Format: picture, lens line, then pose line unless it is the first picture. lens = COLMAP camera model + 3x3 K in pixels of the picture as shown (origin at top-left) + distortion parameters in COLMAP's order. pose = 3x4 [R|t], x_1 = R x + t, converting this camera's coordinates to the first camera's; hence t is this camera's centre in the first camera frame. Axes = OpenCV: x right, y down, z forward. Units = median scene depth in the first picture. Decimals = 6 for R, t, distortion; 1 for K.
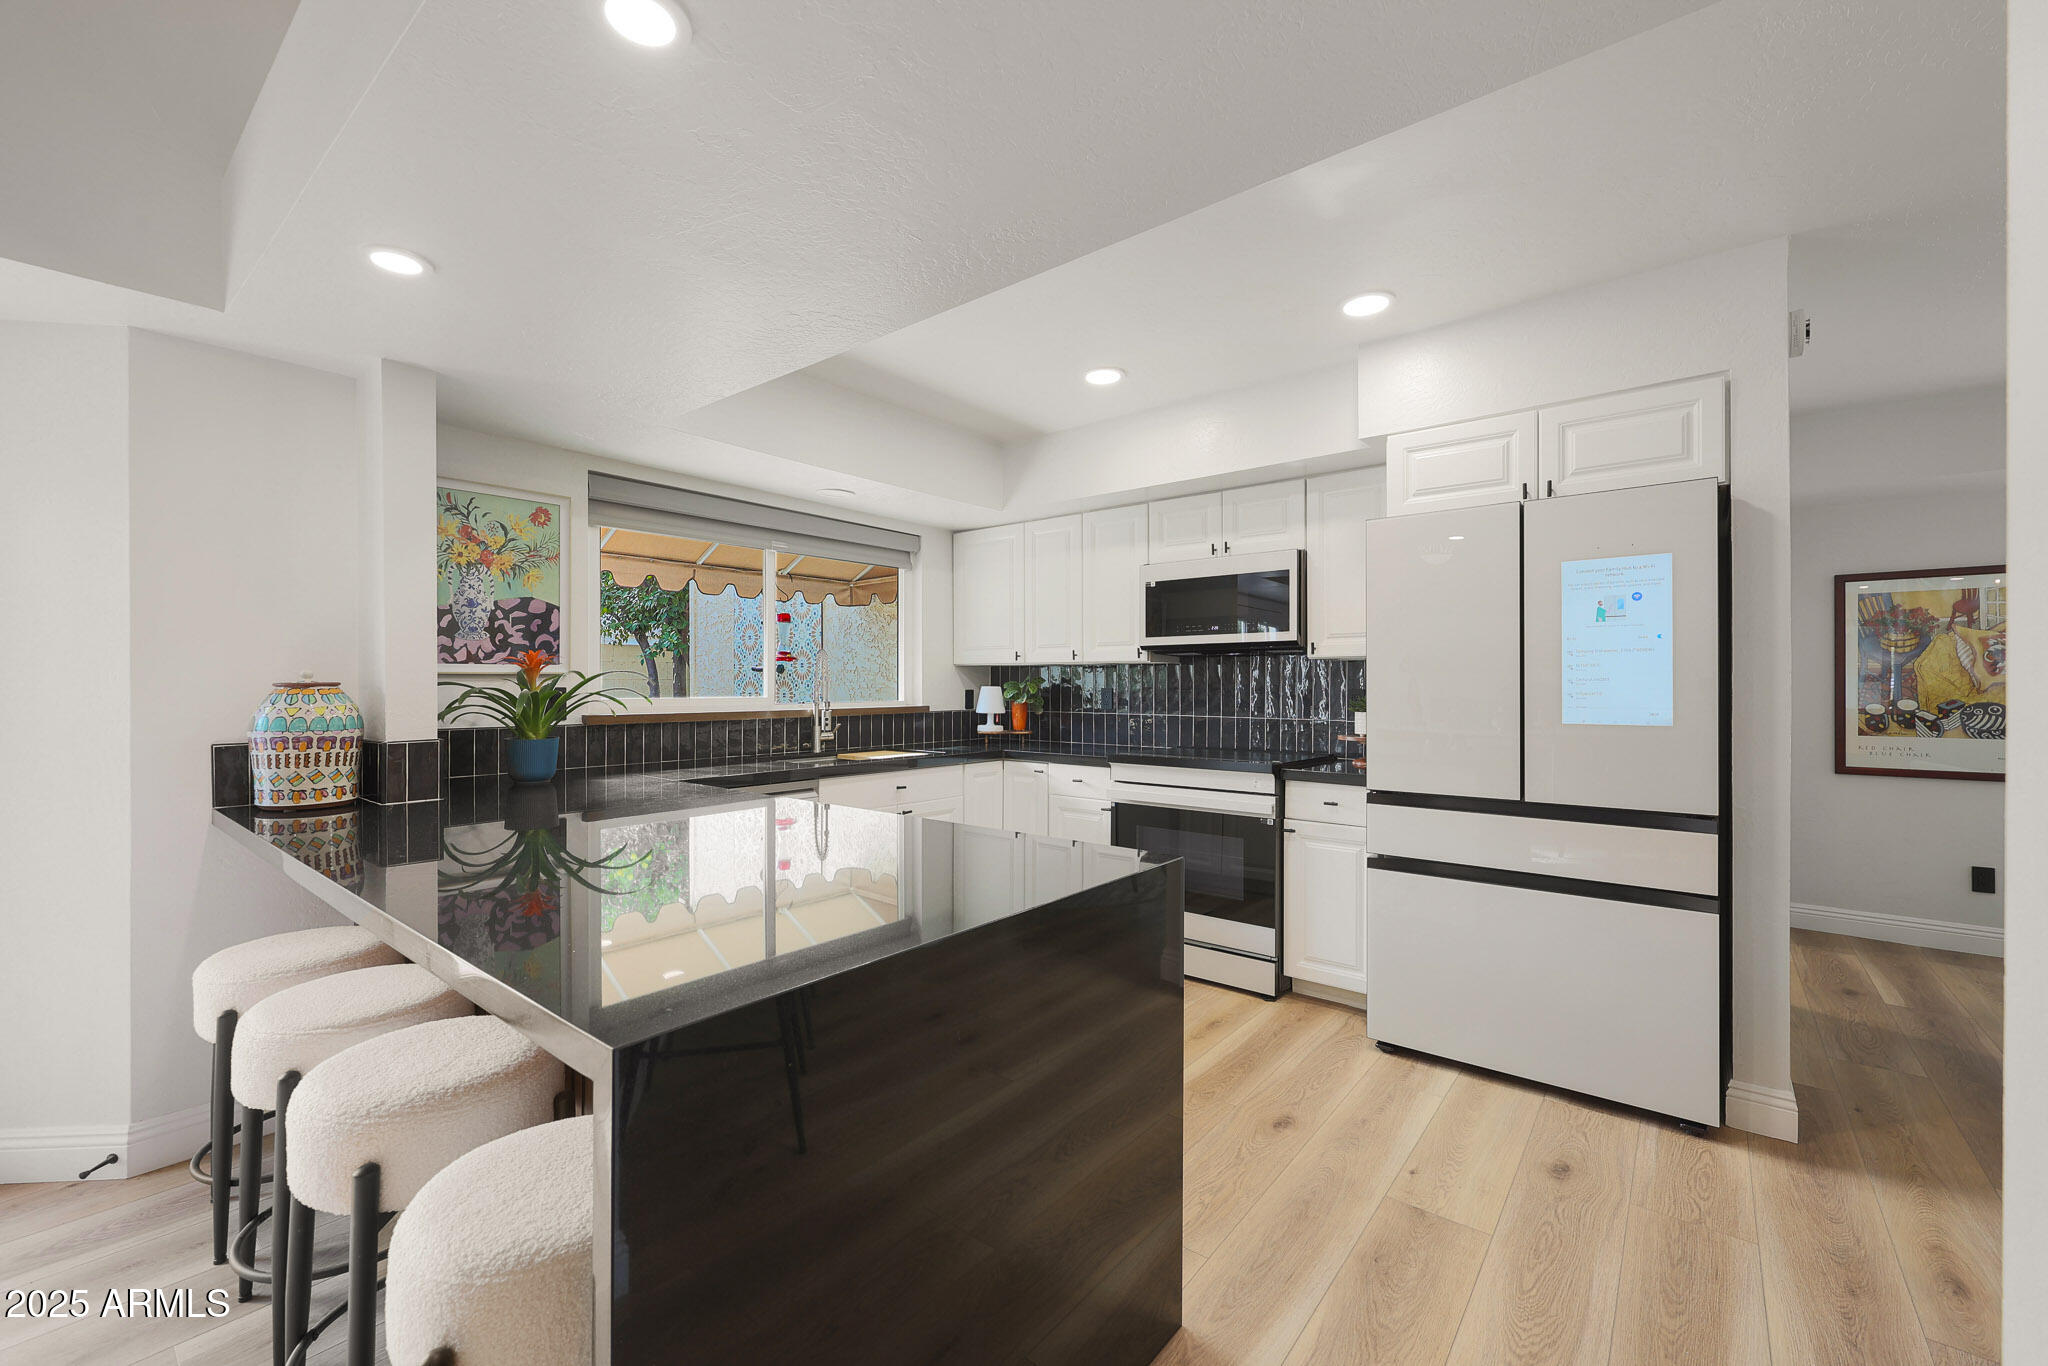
lens RADIAL K [[833.3, 0, 1024.0], [0, 833.3, 683.0], [0, 0, 1]] dist [0.001027, -0.000457]
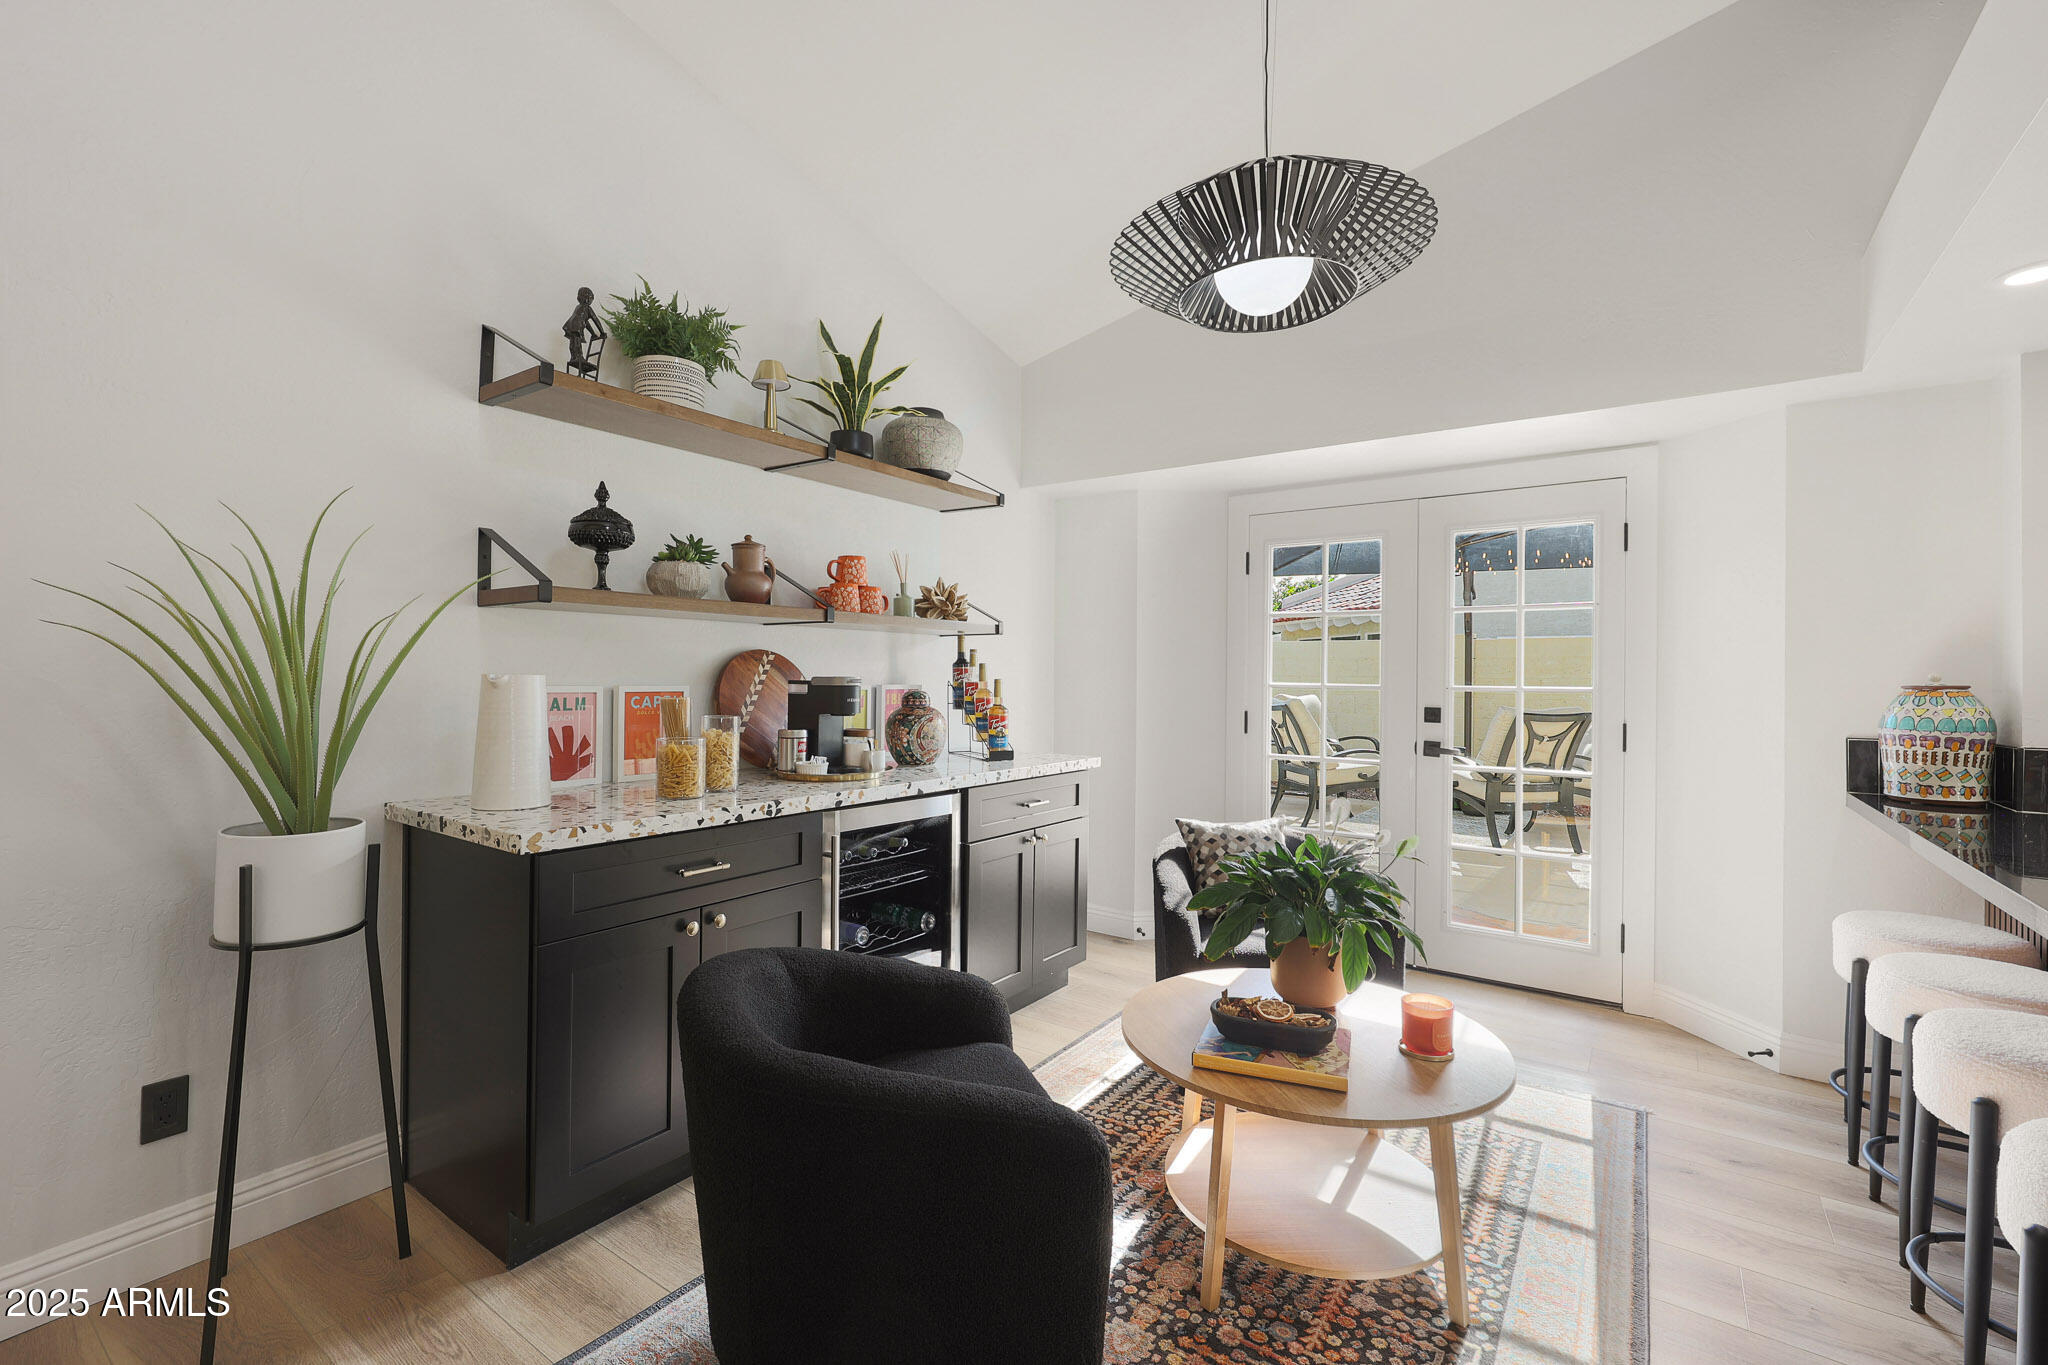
lens RADIAL K [[897.9, 0, 1024.0], [0, 897.9, 682.5], [0, 0, 1]] dist [0.003246, 0.000433]
pose [[0.067806, 0.003328, -0.997693, 0.218496], [-0.006196, 0.999977, 0.002915, -0.000867], [0.997679, 0.005984, 0.067825, -0.248887]]
